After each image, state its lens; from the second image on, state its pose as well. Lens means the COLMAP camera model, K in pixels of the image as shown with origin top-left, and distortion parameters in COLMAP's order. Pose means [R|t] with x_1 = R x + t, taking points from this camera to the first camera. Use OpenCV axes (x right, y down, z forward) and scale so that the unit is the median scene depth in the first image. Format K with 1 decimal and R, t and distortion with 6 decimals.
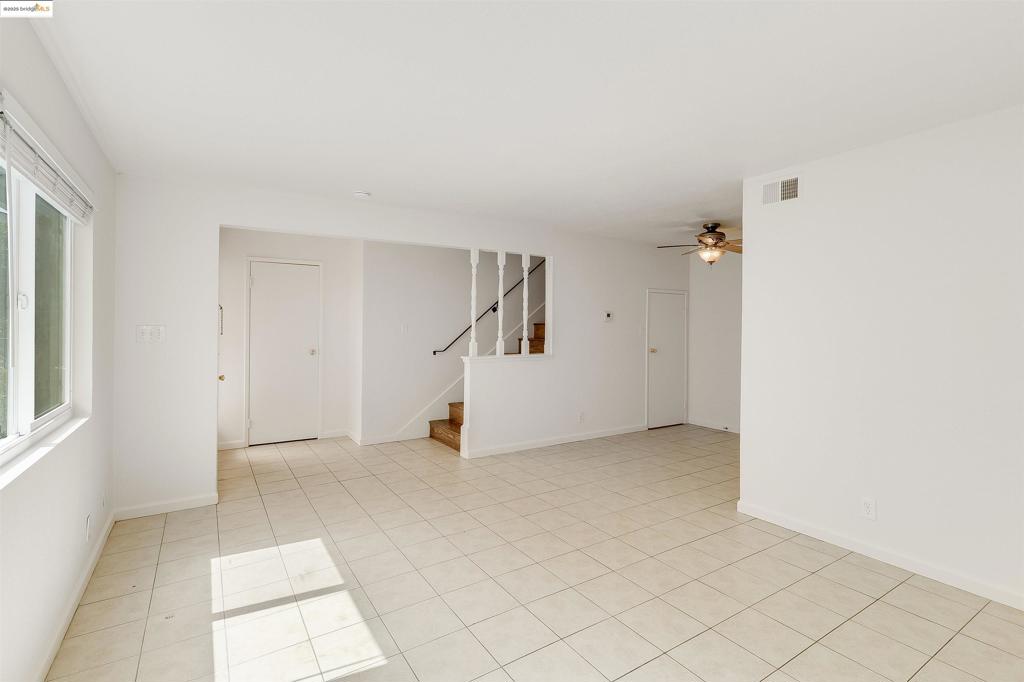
lens RADIAL K [[478.8, 0, 515.2], [0, 478.8, 340.9], [0, 0, 1]] dist [0.002163, 0.000541]
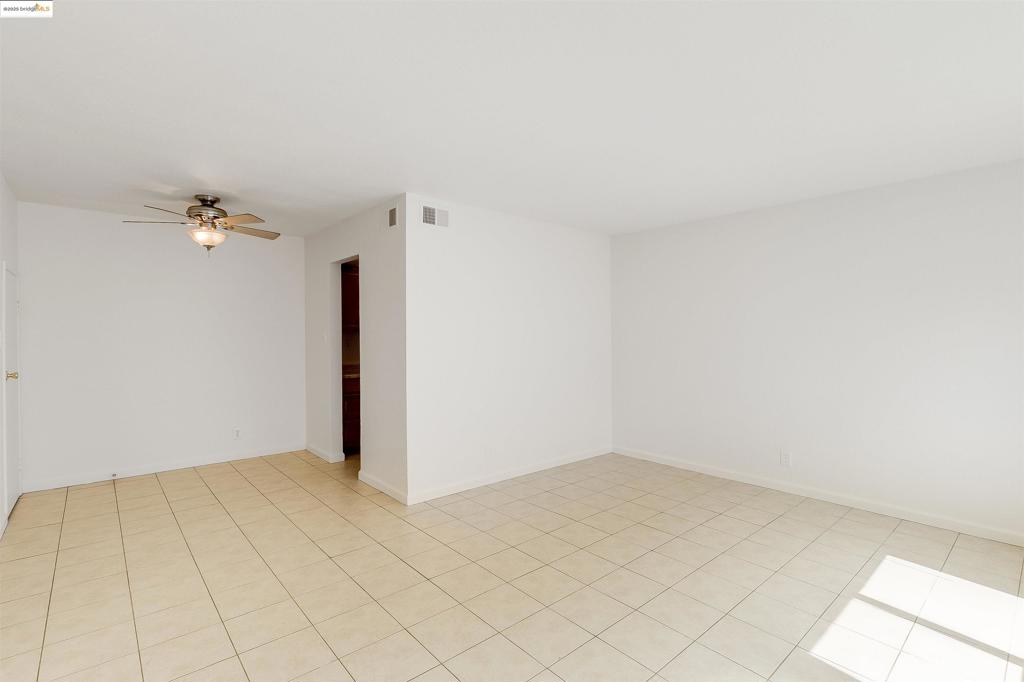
lens RADIAL K [[478.8, 0, 515.2], [0, 478.8, 340.9], [0, 0, 1]] dist [0.002163, 0.000541]
pose [[-0.144756, -0.019353, 0.989278, -0.417717], [0.031662, 0.999206, 0.024180, -0.016904], [-0.988961, 0.034823, -0.144029, 0.626022]]
